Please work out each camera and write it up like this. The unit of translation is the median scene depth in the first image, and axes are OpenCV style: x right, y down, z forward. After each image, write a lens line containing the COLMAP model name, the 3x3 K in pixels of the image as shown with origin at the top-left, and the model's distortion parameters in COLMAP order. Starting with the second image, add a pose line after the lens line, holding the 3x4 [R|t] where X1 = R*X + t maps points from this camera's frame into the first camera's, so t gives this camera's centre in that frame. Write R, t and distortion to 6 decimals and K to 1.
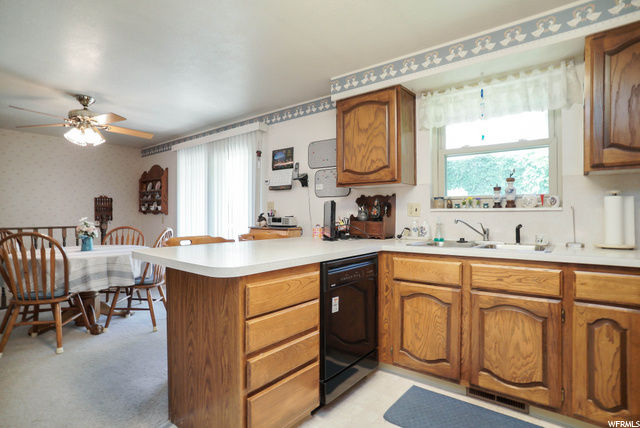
lens RADIAL K [[338.5, 0, 316.9], [0, 338.5, 215.1], [0, 0, 1]] dist [-0.020962, 0.007910]
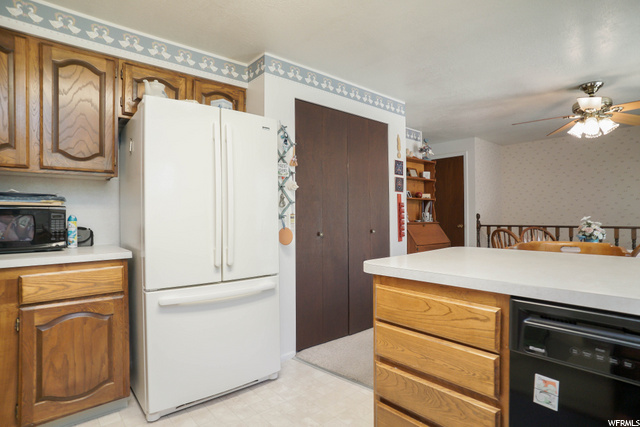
lens RADIAL K [[338.5, 0, 315.4], [0, 338.5, 216.2], [0, 0, 1]] dist [-0.020962, 0.007910]
pose [[-0.192584, -0.002971, -0.981276, 0.608028], [0.007817, 0.999959, -0.004562, 0.007440], [0.981249, -0.008550, -0.192553, 0.774338]]
